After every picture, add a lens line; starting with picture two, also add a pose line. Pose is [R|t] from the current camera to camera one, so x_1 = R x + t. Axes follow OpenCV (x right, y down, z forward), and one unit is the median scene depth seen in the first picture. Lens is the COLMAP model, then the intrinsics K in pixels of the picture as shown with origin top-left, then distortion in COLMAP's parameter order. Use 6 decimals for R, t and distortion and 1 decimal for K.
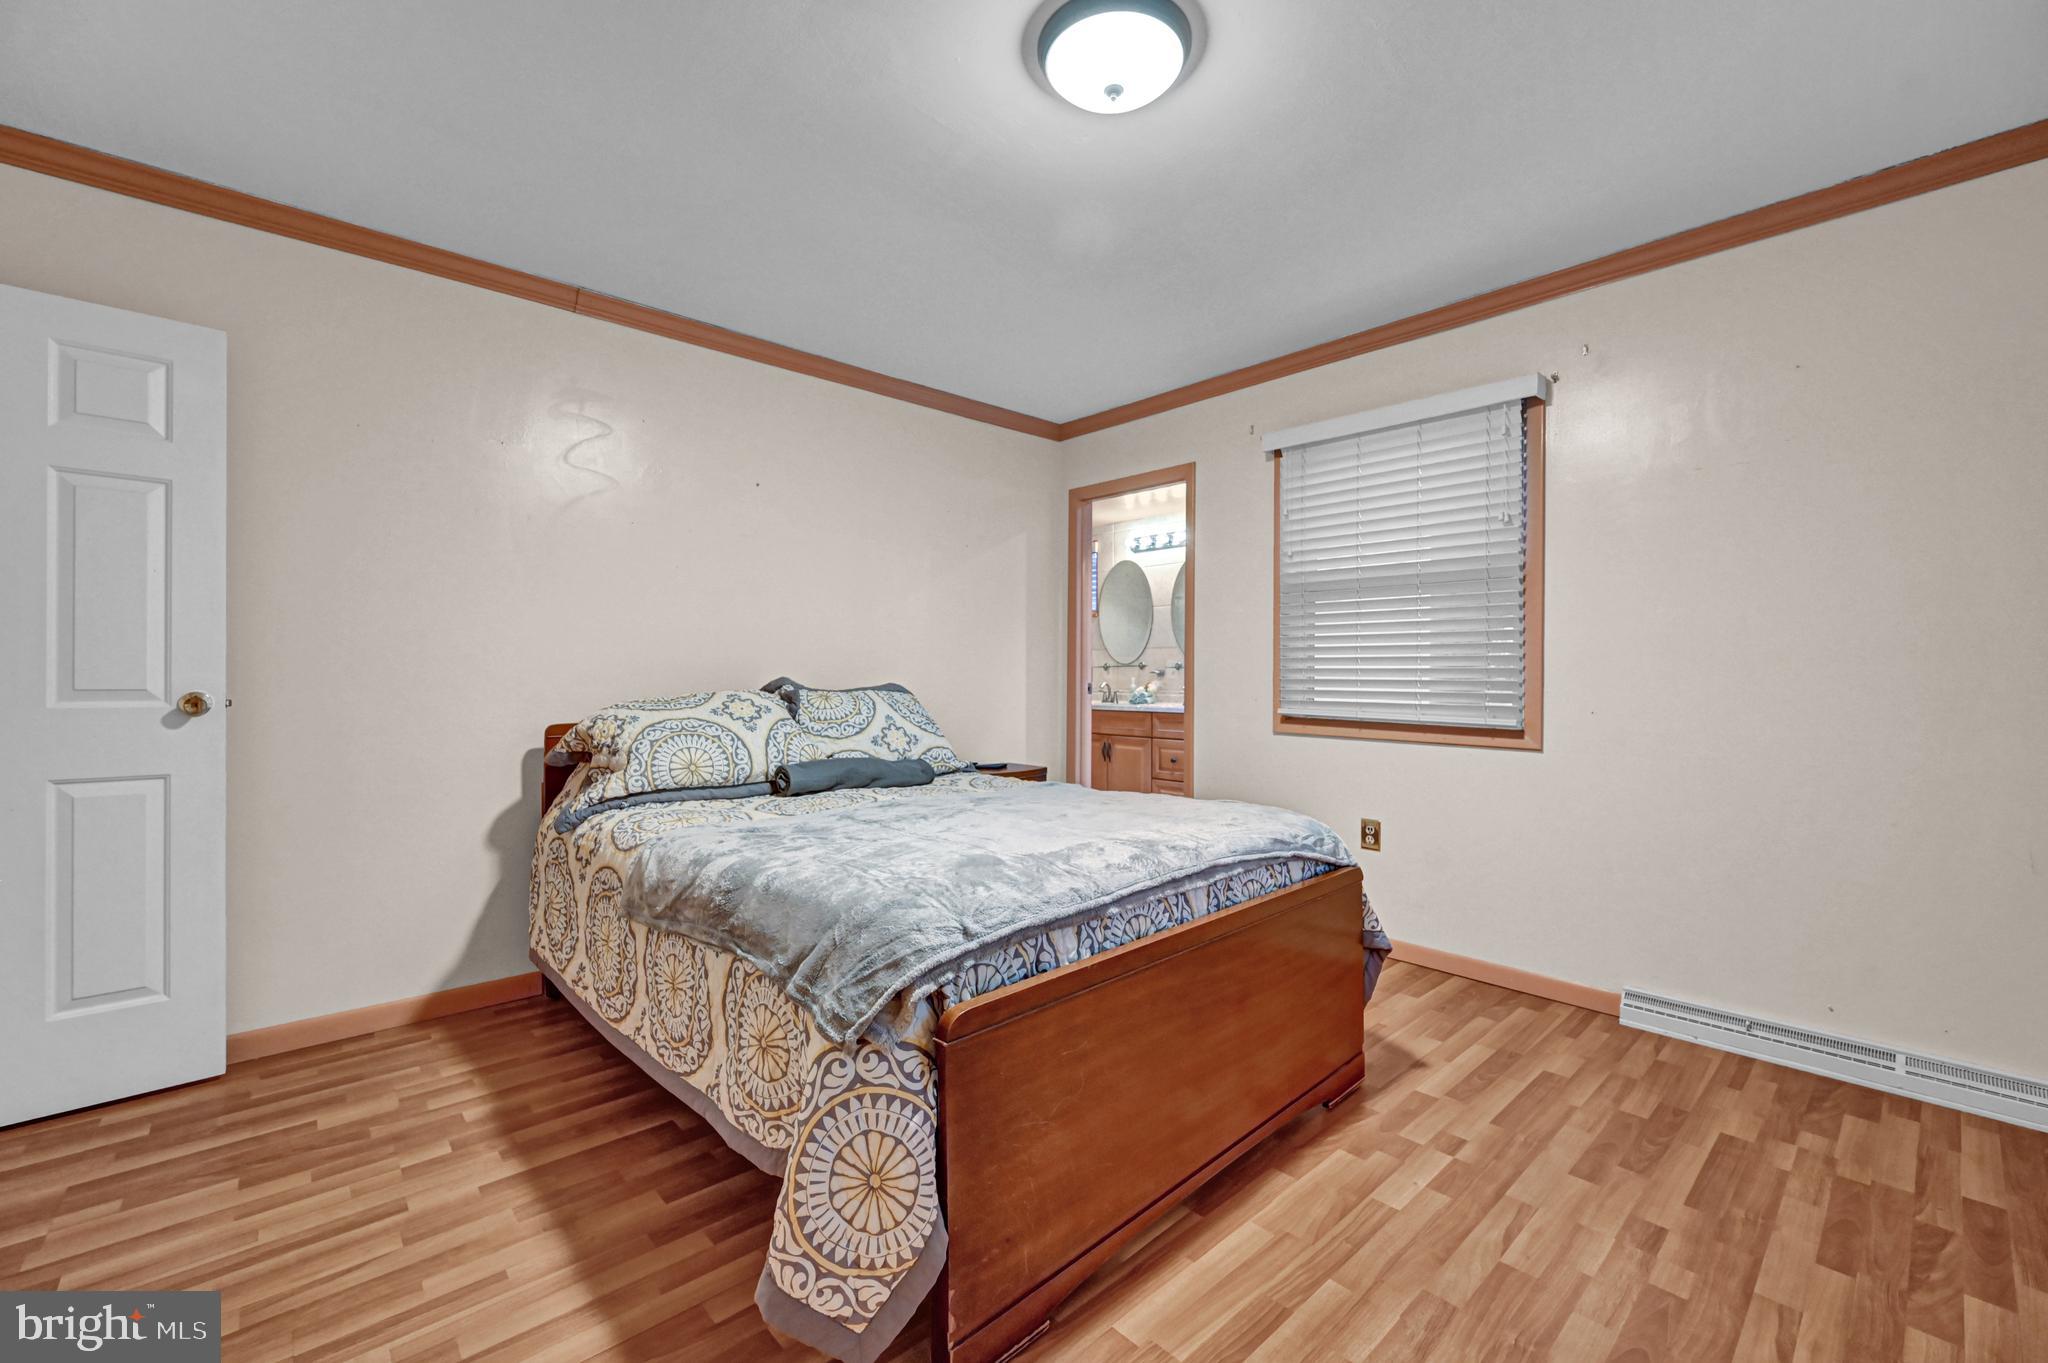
lens RADIAL K [[819.3, 0, 1024.2], [0, 819.3, 692.0], [0, 0, 1]] dist [-0.024540, 0.022362]
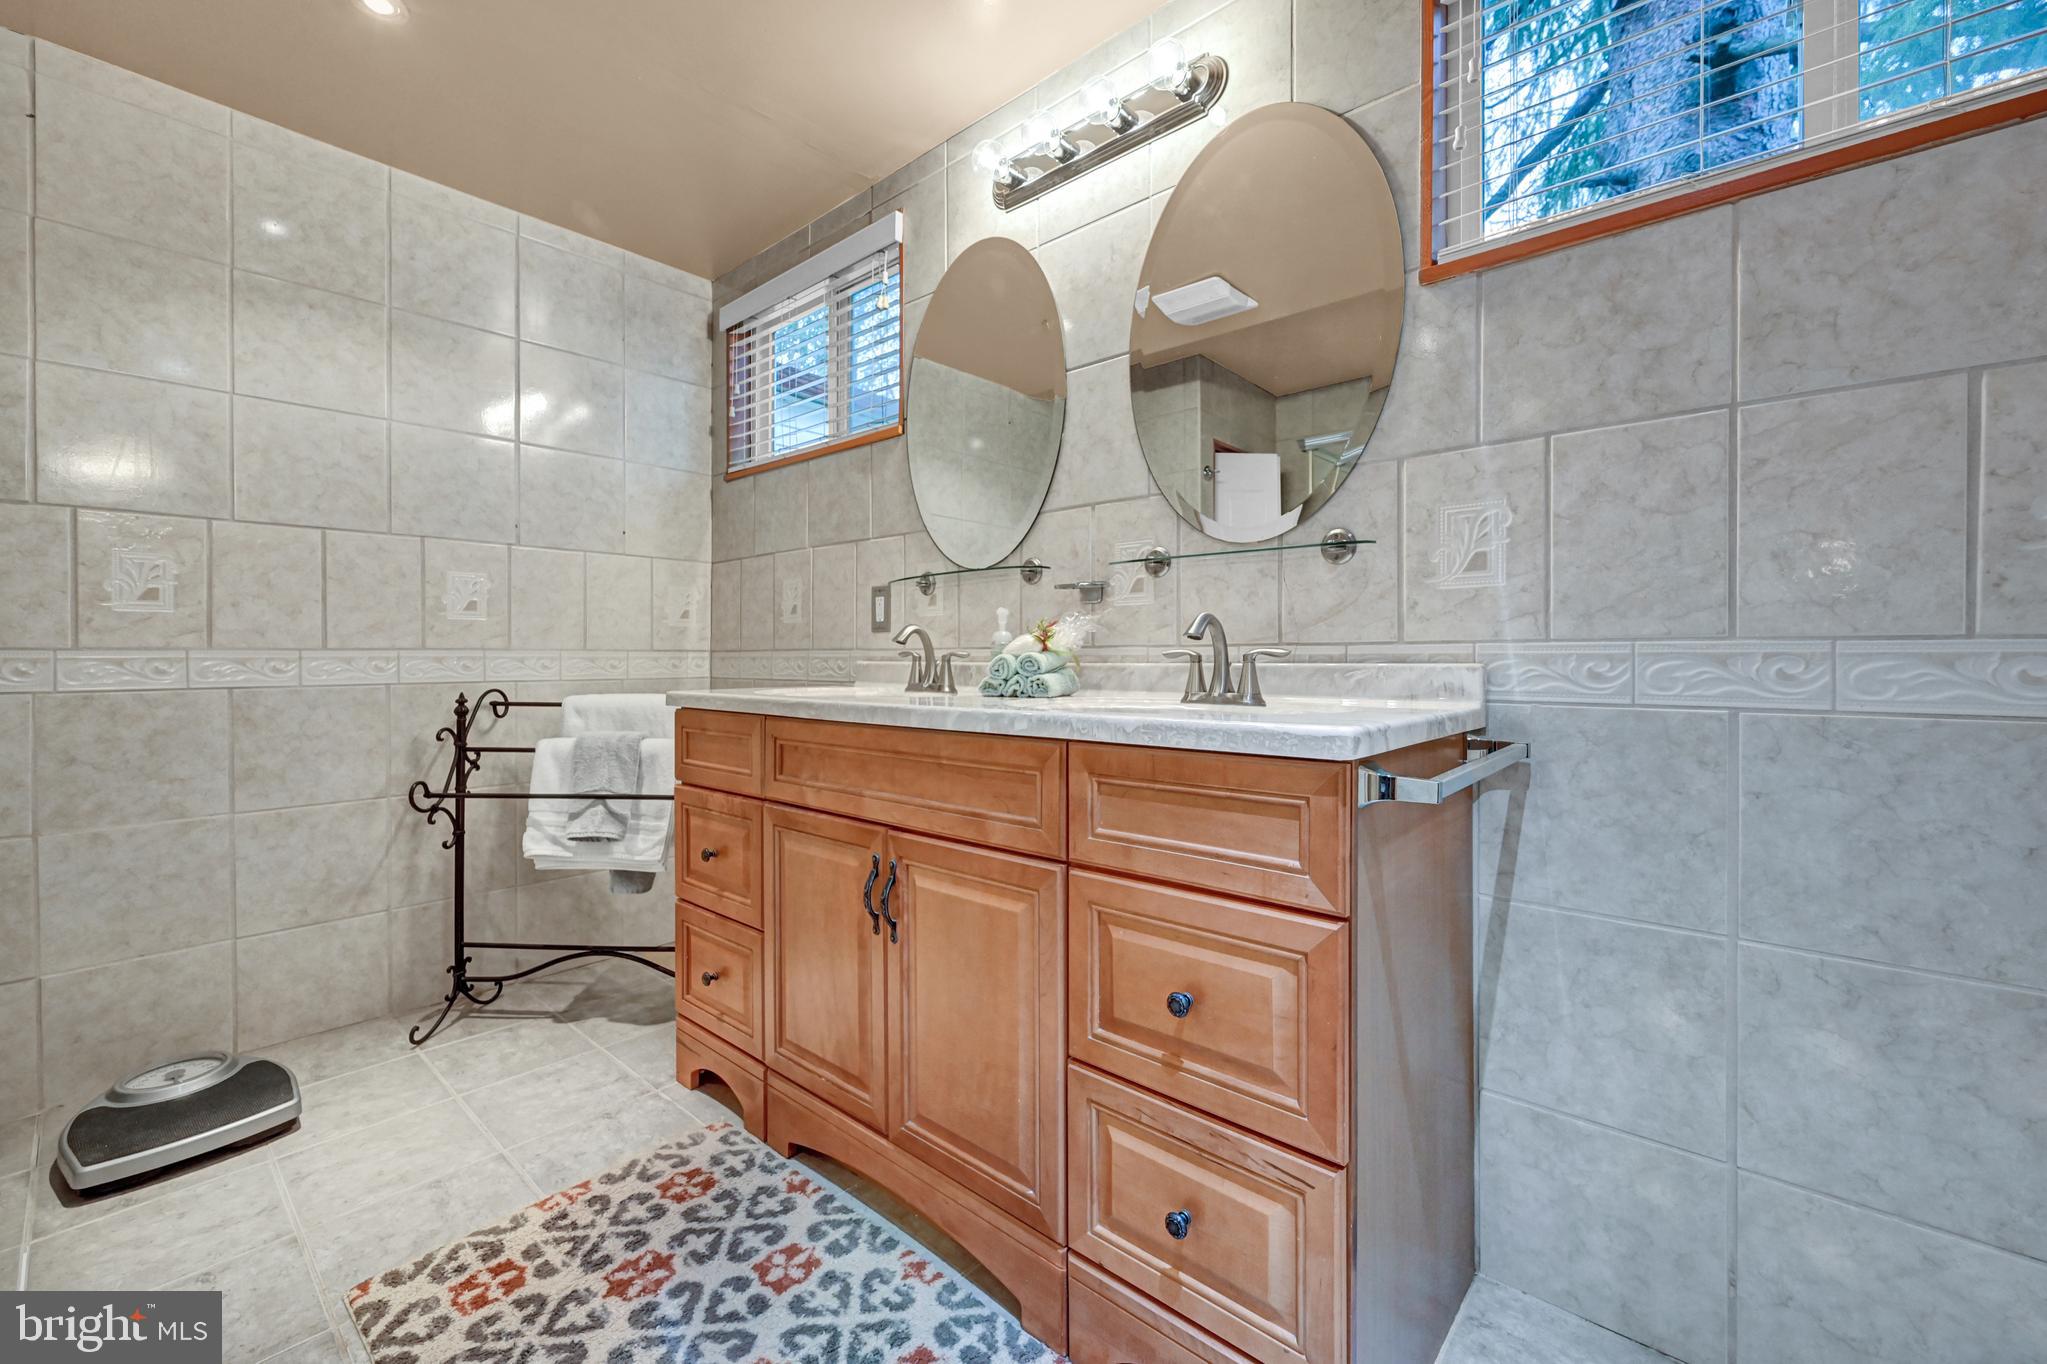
lens RADIAL K [[839.3, 0, 1031.7], [0, 839.3, 660.9], [0, 0, 1]] dist [0.001351, 0.000084]
pose [[0.992540, -0.002187, 0.121903, 0.109509], [0.002252, 0.999997, -0.000396, 0.002568], [-0.121902, 0.000667, 0.992542, 0.713063]]
